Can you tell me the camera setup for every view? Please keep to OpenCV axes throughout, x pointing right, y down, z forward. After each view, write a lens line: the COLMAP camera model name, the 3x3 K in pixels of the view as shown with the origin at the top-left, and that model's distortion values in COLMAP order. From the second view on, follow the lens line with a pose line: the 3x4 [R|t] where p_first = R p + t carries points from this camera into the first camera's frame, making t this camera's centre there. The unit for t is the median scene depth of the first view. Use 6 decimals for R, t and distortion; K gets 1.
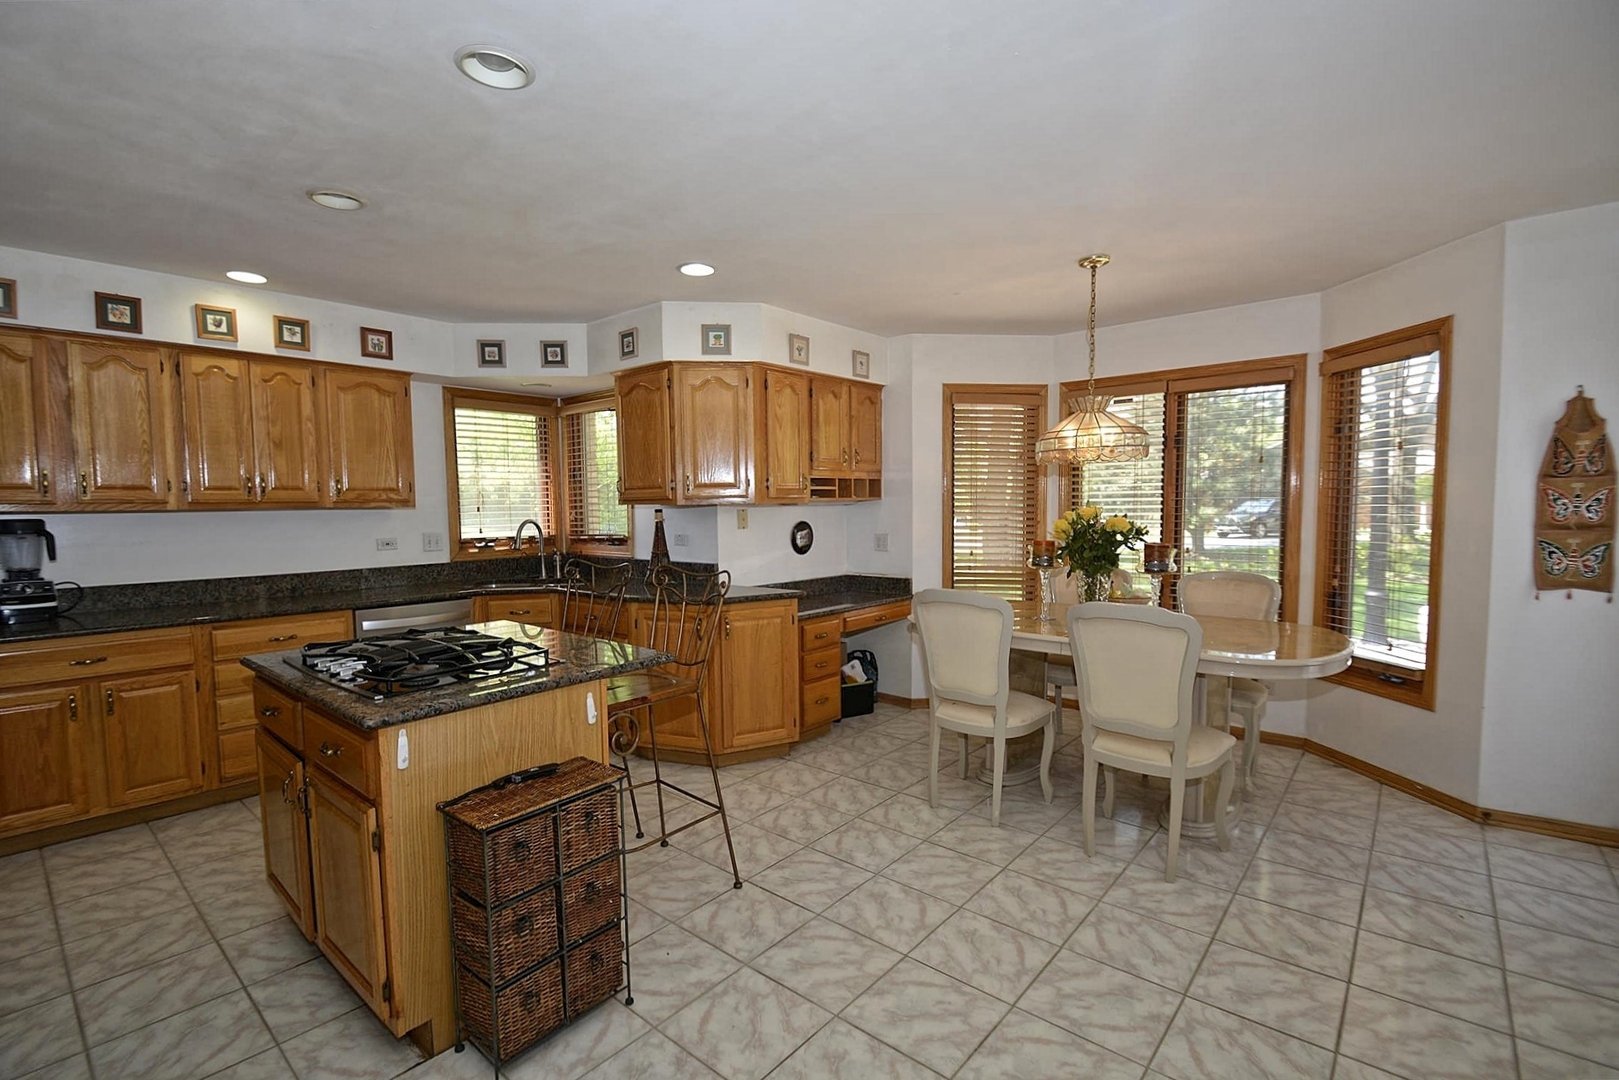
lens RADIAL K [[727.4, 0, 794.4], [0, 727.4, 554.6], [0, 0, 1]] dist [0.011337, -0.013423]
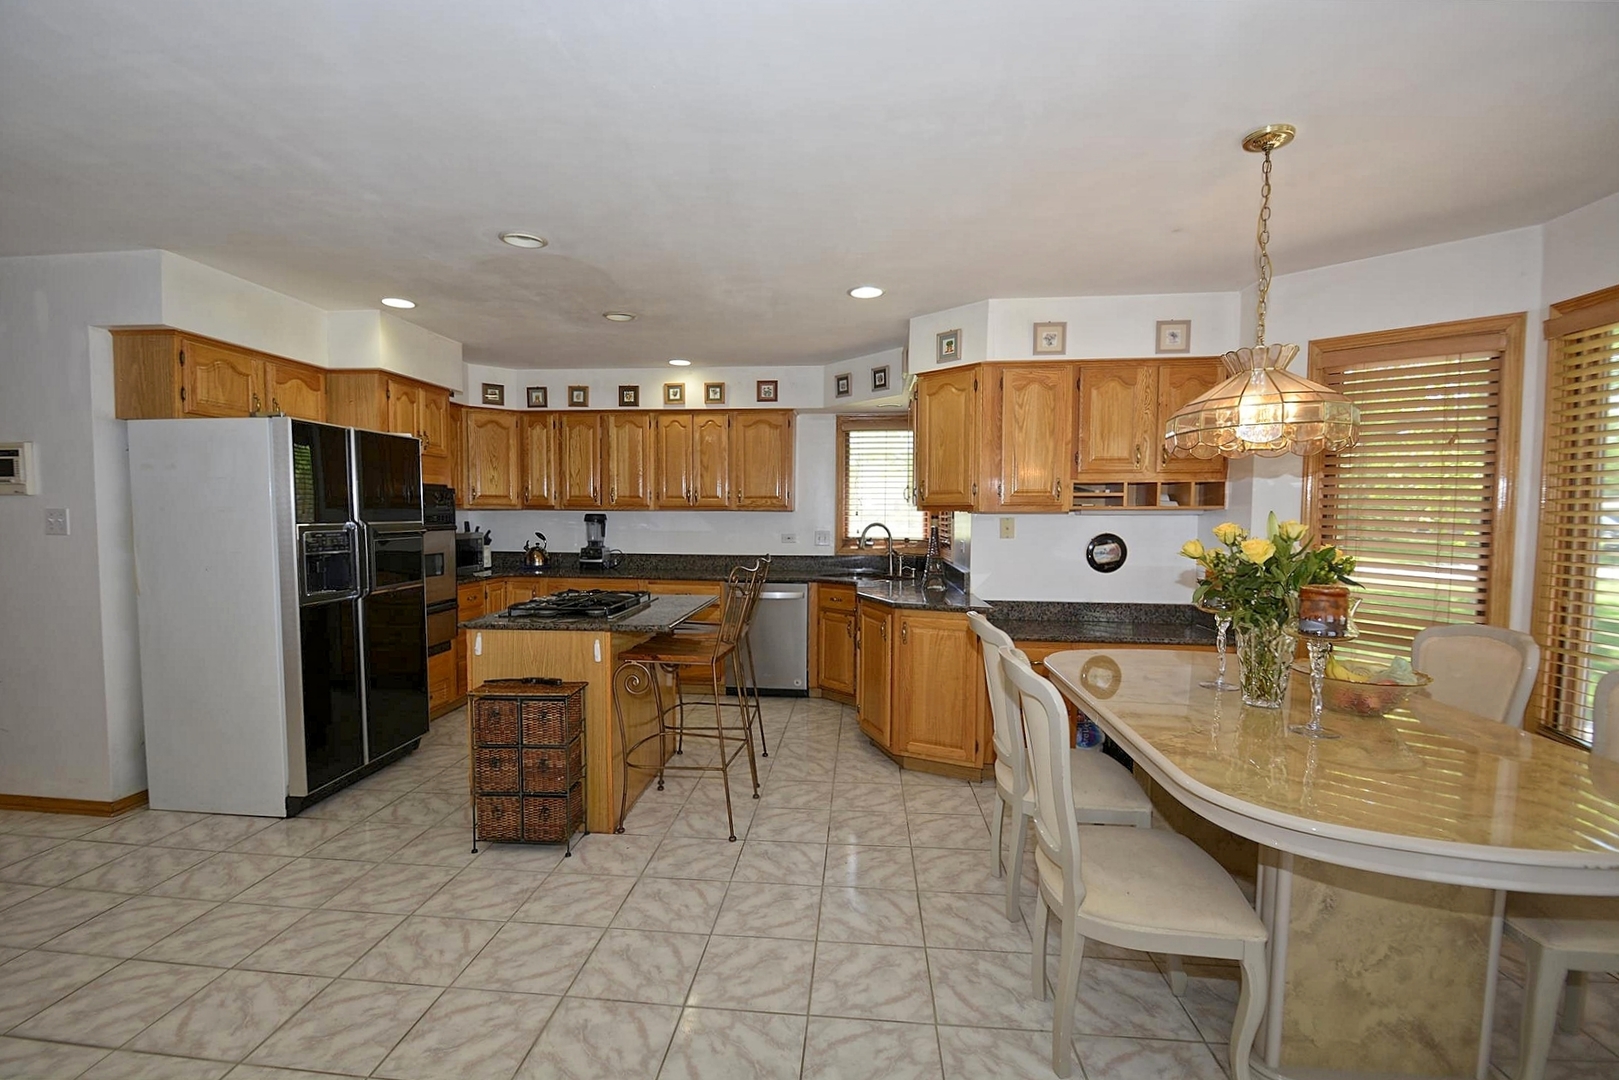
lens RADIAL K [[727.4, 0, 794.4], [0, 727.4, 554.6], [0, 0, 1]] dist [0.011337, -0.013423]
pose [[0.582262, 0.061686, -0.810658, 0.622895], [-0.069732, 0.997232, 0.025798, -0.023005], [0.810005, 0.041508, 0.584952, 0.268861]]
